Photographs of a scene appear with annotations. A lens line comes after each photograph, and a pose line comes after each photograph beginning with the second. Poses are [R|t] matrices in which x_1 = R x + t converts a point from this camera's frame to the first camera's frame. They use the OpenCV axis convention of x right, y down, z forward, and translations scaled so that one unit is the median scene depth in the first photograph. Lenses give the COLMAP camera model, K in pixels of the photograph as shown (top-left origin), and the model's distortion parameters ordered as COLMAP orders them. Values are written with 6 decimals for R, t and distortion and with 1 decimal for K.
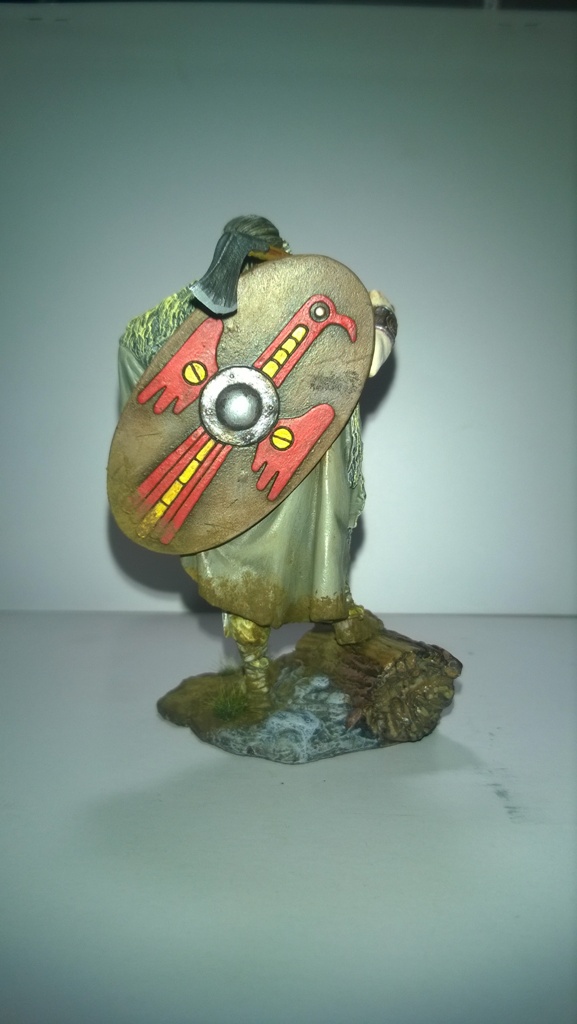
lens RADIAL K [[819.1, 0, 289.0], [0, 819.1, 507.7], [0, 0, 1]] dist [-0.002116, 0.002736]
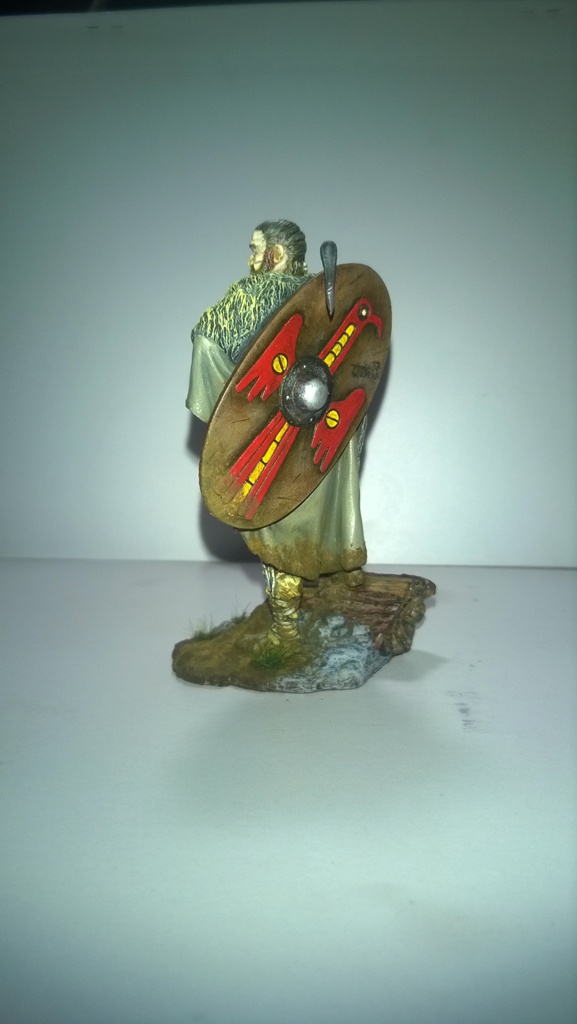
lens RADIAL K [[819.1, 0, 291.2], [0, 819.1, 511.0], [0, 0, 1]] dist [-0.002116, 0.002736]
pose [[0.808011, -0.106239, 0.579509, -0.742852], [0.071029, 0.993999, 0.083191, -0.054861], [-0.584870, -0.026057, 0.810708, 0.078194]]
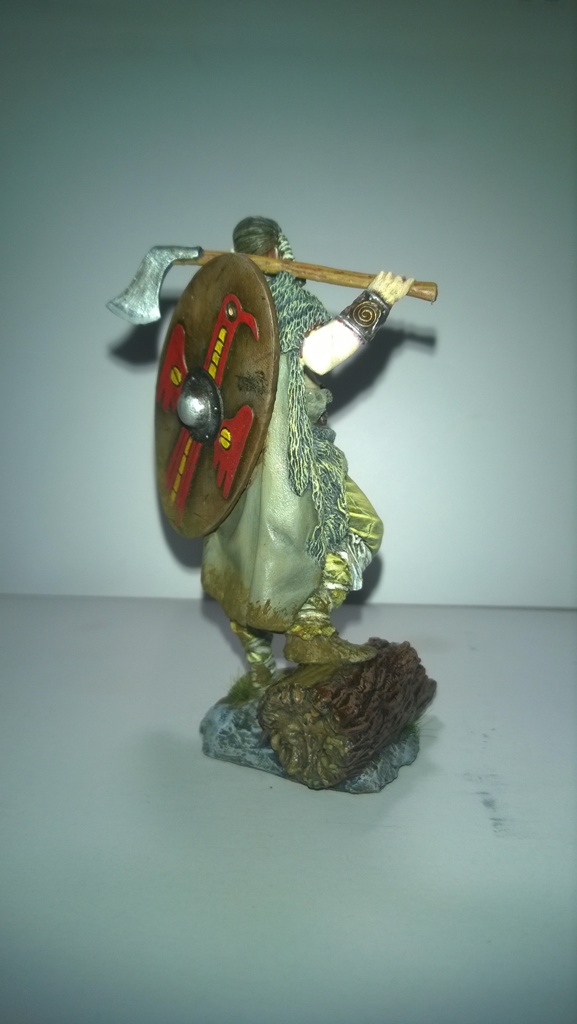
lens RADIAL K [[819.1, 0, 288.5], [0, 819.1, 509.7], [0, 0, 1]] dist [-0.002116, 0.002736]
pose [[0.541196, 0.119796, -0.832319, 0.878151], [-0.091388, 0.992317, 0.083401, -0.088418], [0.835915, 0.030927, 0.547986, 0.506966]]
